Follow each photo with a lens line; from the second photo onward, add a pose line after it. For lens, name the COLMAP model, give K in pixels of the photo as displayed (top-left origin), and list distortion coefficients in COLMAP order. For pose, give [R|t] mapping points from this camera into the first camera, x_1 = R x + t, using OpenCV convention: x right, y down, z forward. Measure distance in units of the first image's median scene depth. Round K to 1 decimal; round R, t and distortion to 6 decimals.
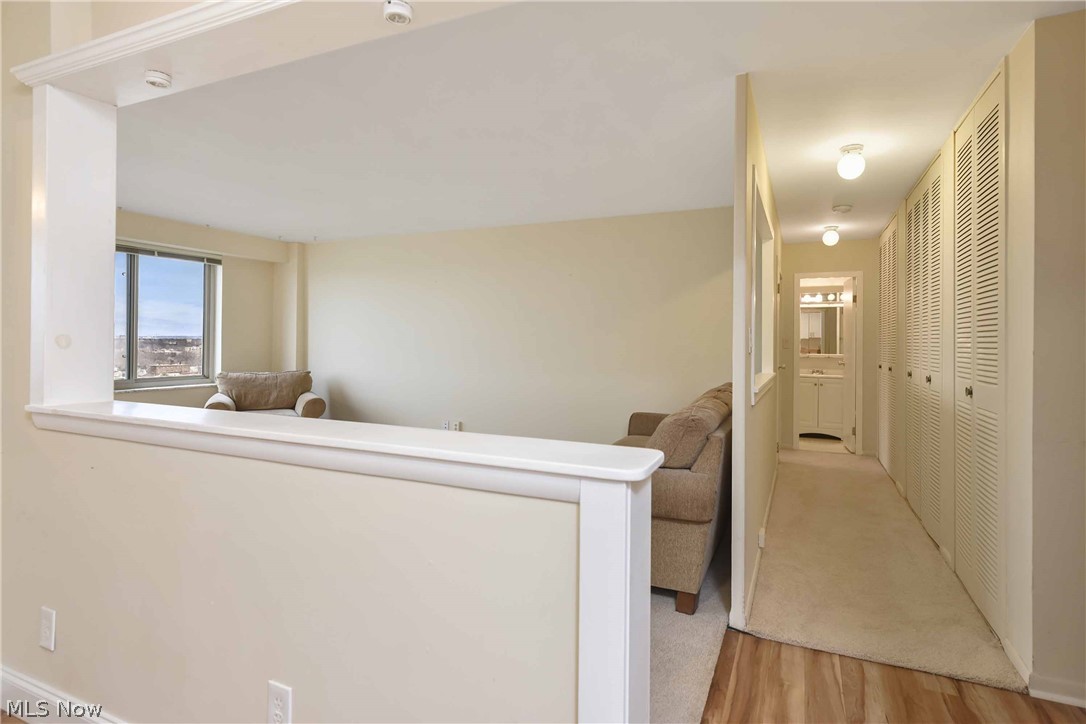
lens RADIAL K [[547.1, 0, 561.6], [0, 547.1, 338.6], [0, 0, 1]] dist [0.006396, -0.001235]
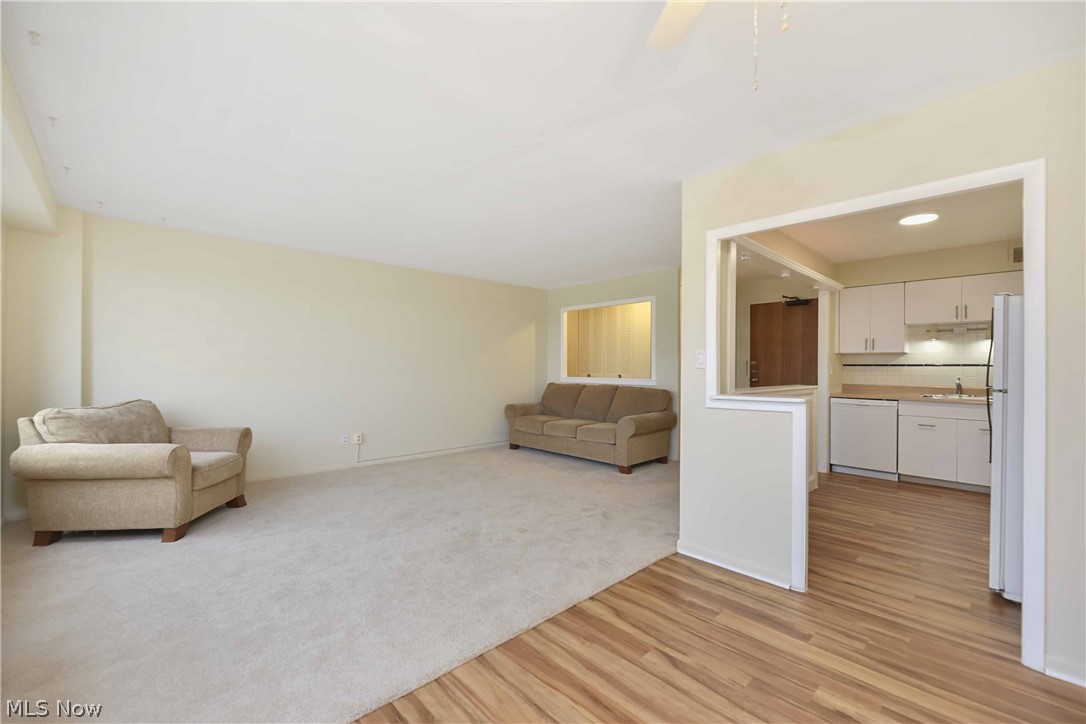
lens RADIAL K [[456.3, 0, 539.4], [0, 456.3, 360.8], [0, 0, 1]] dist [-0.001321, -0.002604]
pose [[0.389517, 0.003239, 0.921014, -0.924969], [-0.008810, 0.999961, 0.000209, 0.002342], [-0.920977, -0.008195, 0.389530, 0.320953]]
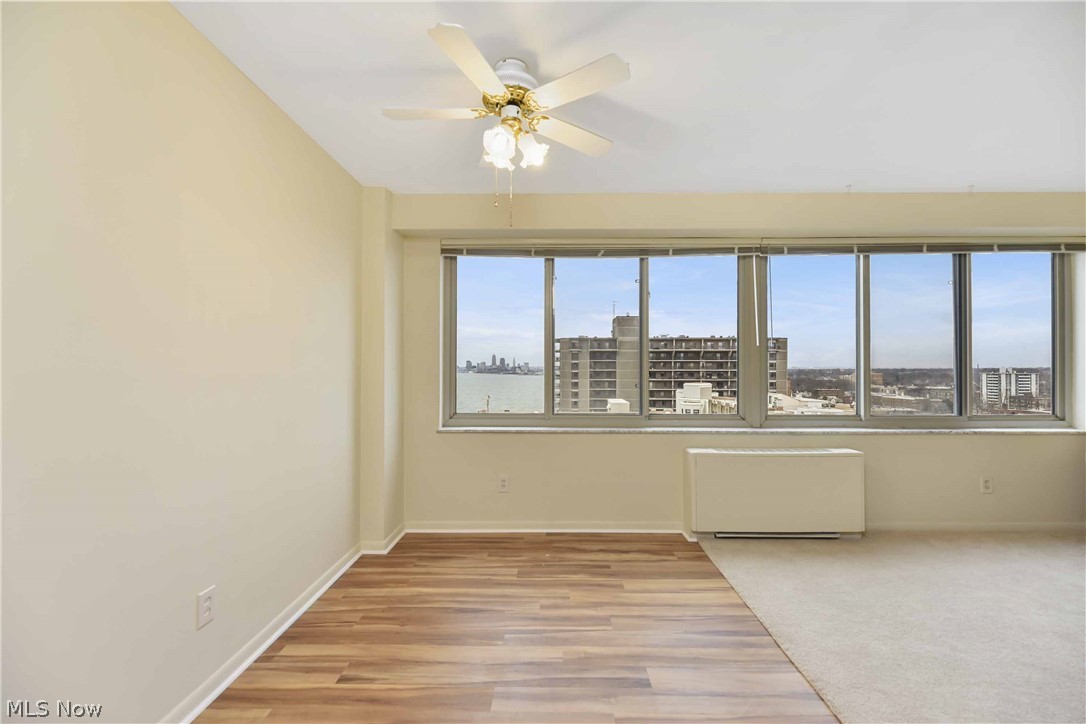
lens RADIAL K [[456.3, 0, 548.5], [0, 456.3, 363.0], [0, 0, 1]] dist [-0.001321, -0.002604]
pose [[0.390281, -0.019036, -0.920499, -0.412207], [0.008288, 0.999818, -0.017163, 0.005759], [0.920658, -0.000931, 0.390368, 0.209174]]
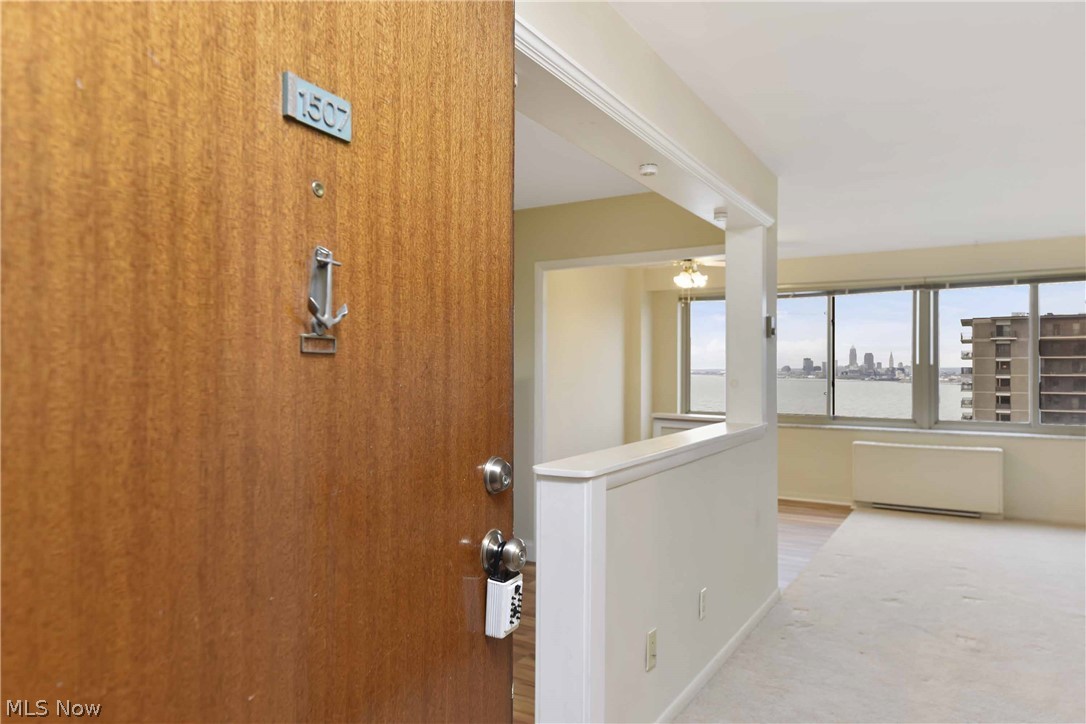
lens RADIAL K [[701.0, 0, 542.2], [0, 701.0, 365.2], [0, 0, 1]] dist [0.010478, -0.001038]
pose [[-0.133275, -0.015594, -0.990956, 0.397034], [0.002479, 0.999868, -0.016067, -0.005308], [0.991076, -0.004598, -0.133219, 0.232188]]
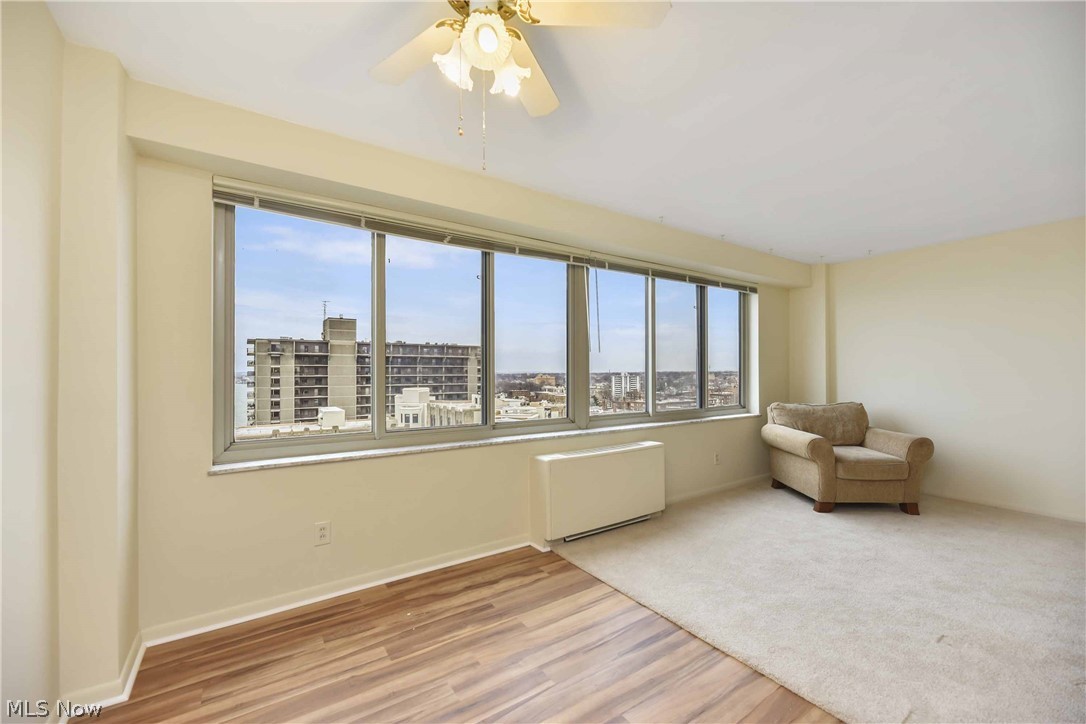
lens RADIAL K [[442.4, 0, 549.4], [0, 442.4, 371.2], [0, 0, 1]] dist [0.000604, -0.001183]
pose [[0.851087, -0.014136, -0.524835, -0.583946], [0.014391, 0.999890, -0.003594, 0.003147], [0.524828, -0.004494, 0.851197, 0.140442]]
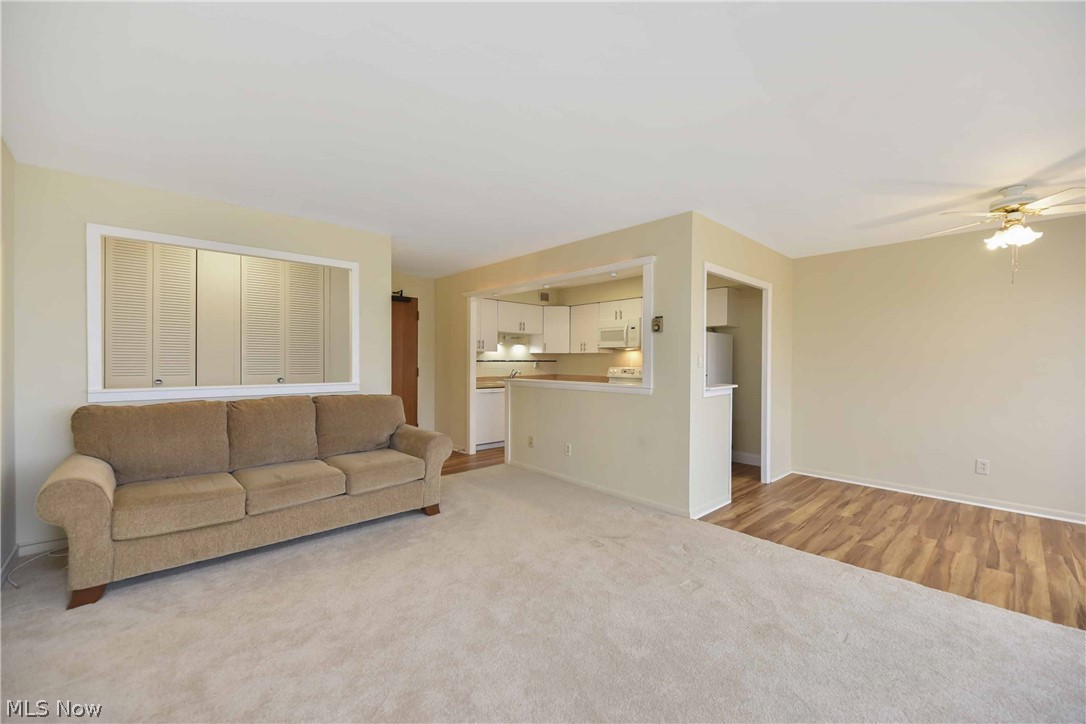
lens RADIAL K [[442.4, 0, 550.2], [0, 442.4, 360.9], [0, 0, 1]] dist [0.000604, -0.001183]
pose [[-0.919535, -0.013647, 0.392772, -0.423482], [-0.016258, 0.999862, -0.003320, 0.005152], [-0.392672, -0.009439, -0.919630, 1.037865]]
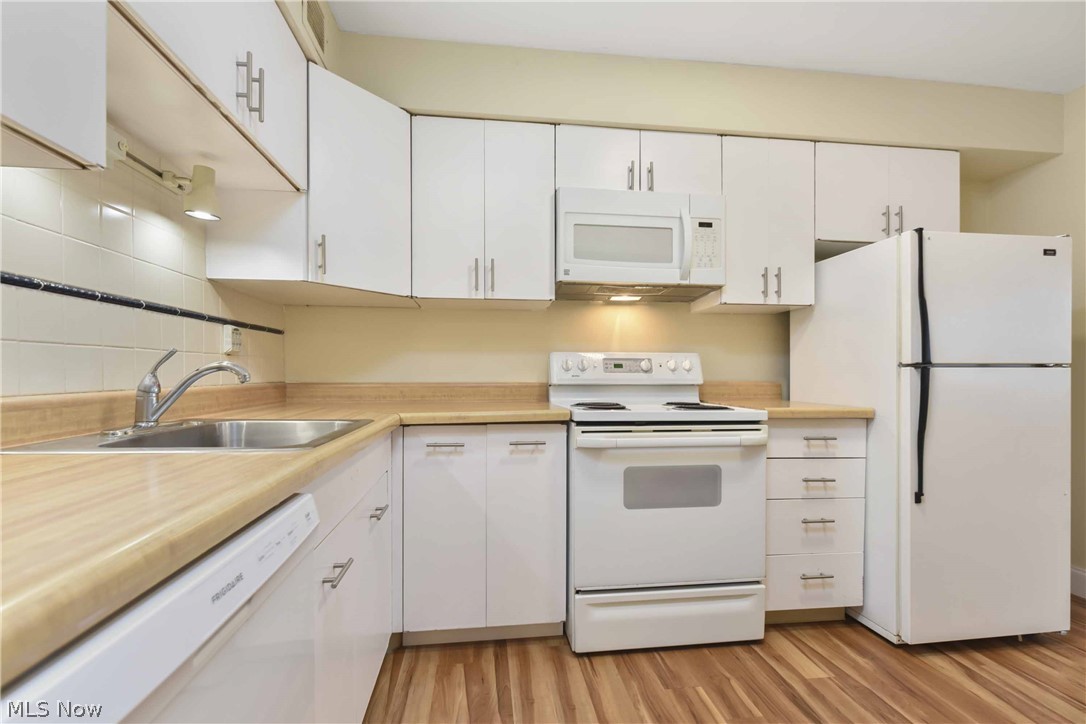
lens RADIAL K [[471.3, 0, 542.9], [0, 471.3, 379.5], [0, 0, 1]] dist [-0.000389, -0.001353]
pose [[-0.860822, -0.002326, -0.508900, 0.125868], [-0.005367, 0.999975, 0.004509, 0.037493], [0.508877, 0.006613, -0.860814, 0.188524]]
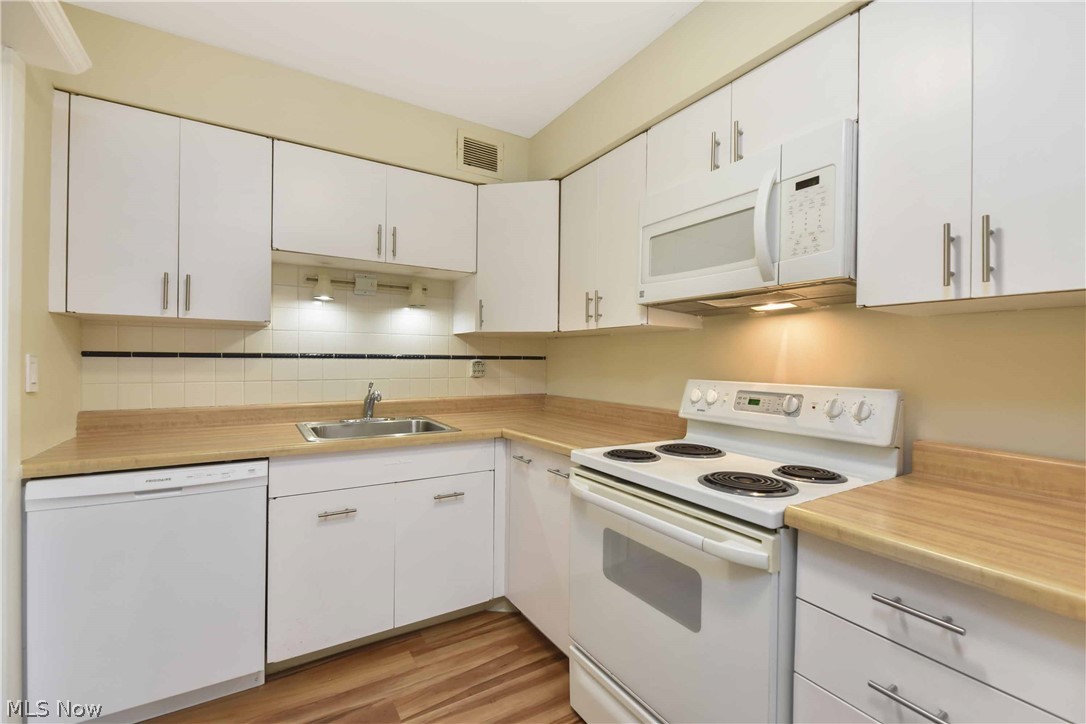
lens RADIAL K [[471.3, 0, 550.5], [0, 471.3, 362.7], [0, 0, 1]] dist [-0.000389, -0.001353]
pose [[-0.829365, -0.021536, 0.558292, -0.201984], [-0.022323, 0.999736, 0.005403, 0.003265], [-0.558261, -0.007982, -0.829627, 0.186861]]
